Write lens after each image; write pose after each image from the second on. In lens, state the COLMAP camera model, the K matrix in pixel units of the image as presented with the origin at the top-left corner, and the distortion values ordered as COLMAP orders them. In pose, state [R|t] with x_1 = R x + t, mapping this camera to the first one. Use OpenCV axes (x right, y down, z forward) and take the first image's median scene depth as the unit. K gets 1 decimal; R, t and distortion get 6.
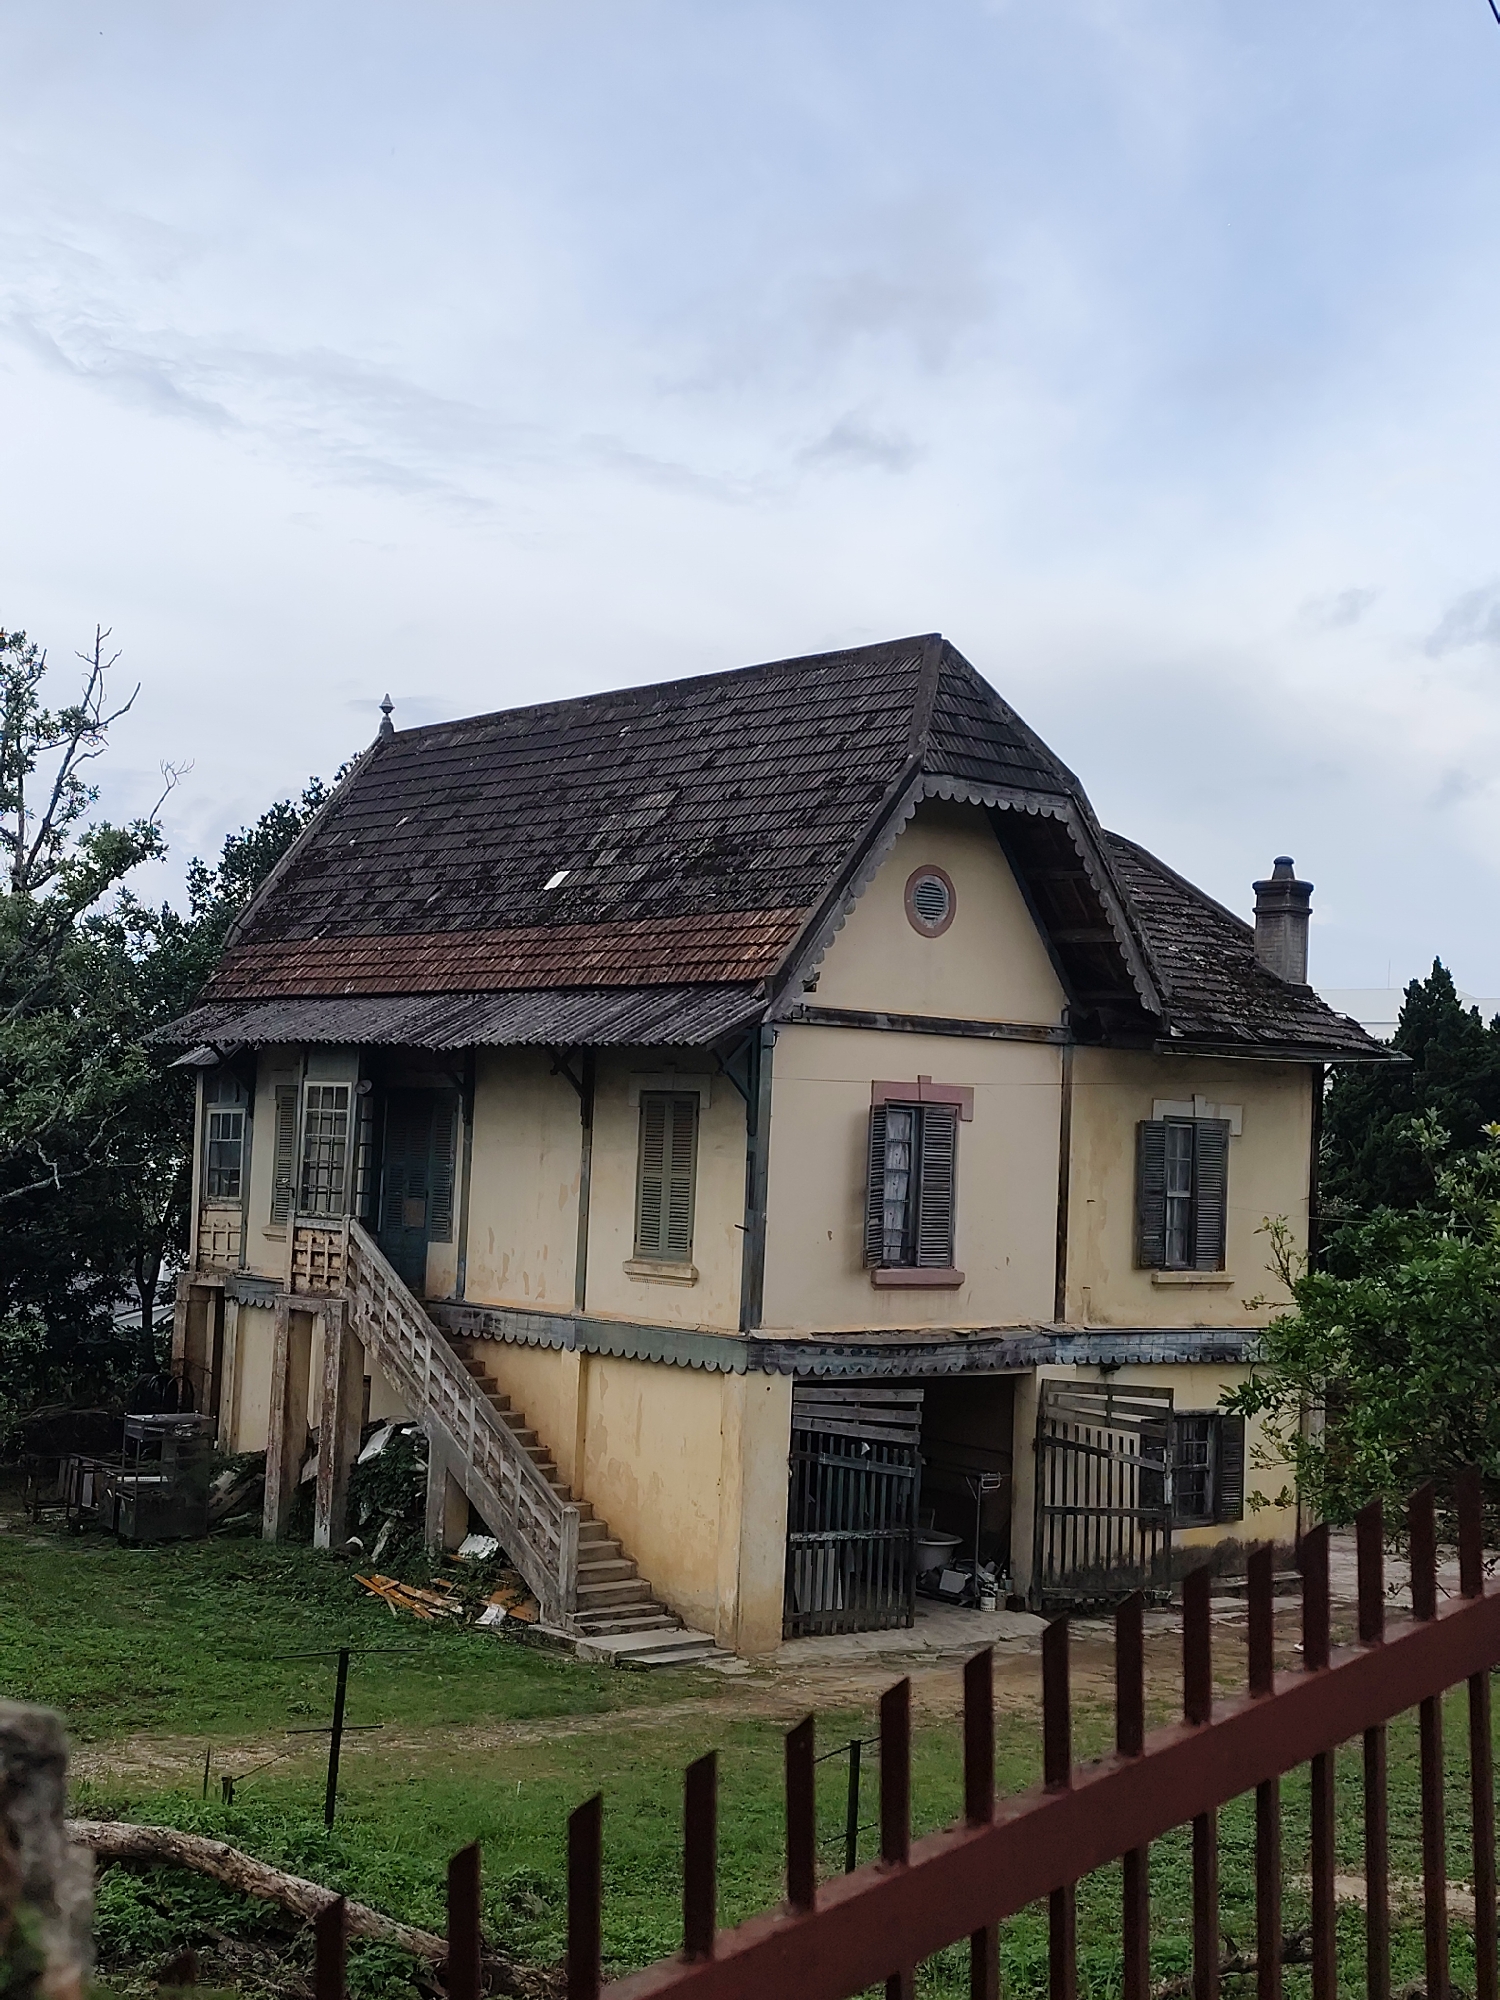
lens RADIAL K [[2433.6, 0, 750.0], [0, 2433.6, 1000.0], [0, 0, 1]] dist [0.199983, -0.646784]
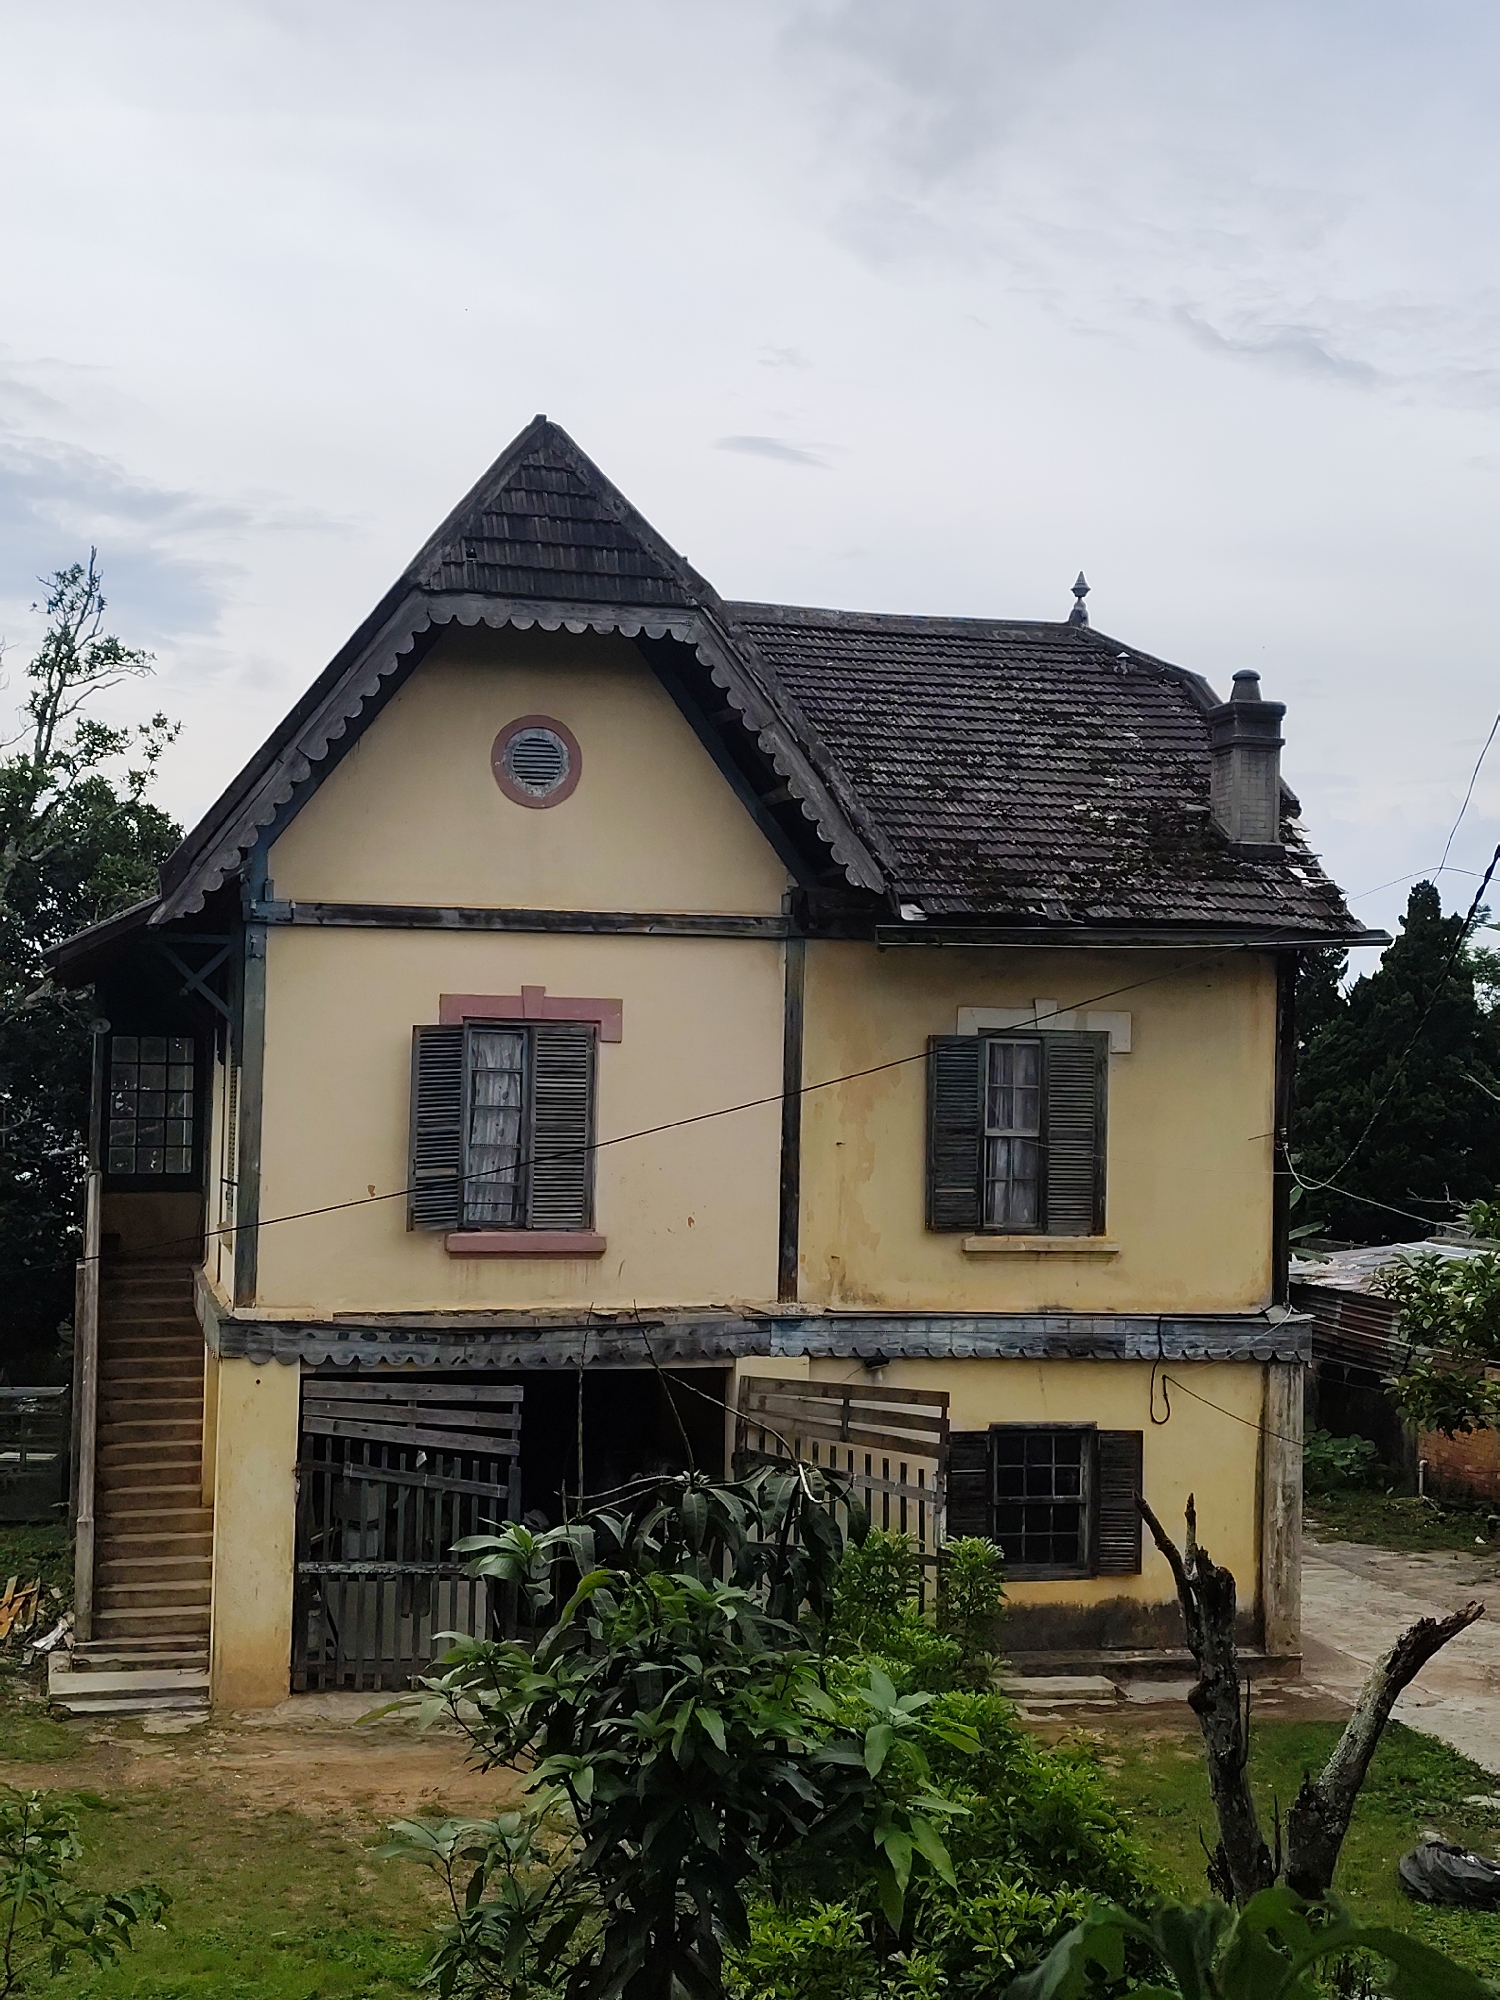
lens RADIAL K [[2433.6, 0, 750.0], [0, 2433.6, 1000.0], [0, 0, 1]] dist [0.199983, -0.646784]
pose [[0.896955, -0.037982, -0.440487, 0.460965], [0.044324, 0.999009, 0.004113, 0.034230], [0.439894, -0.023213, 0.897750, 0.316479]]
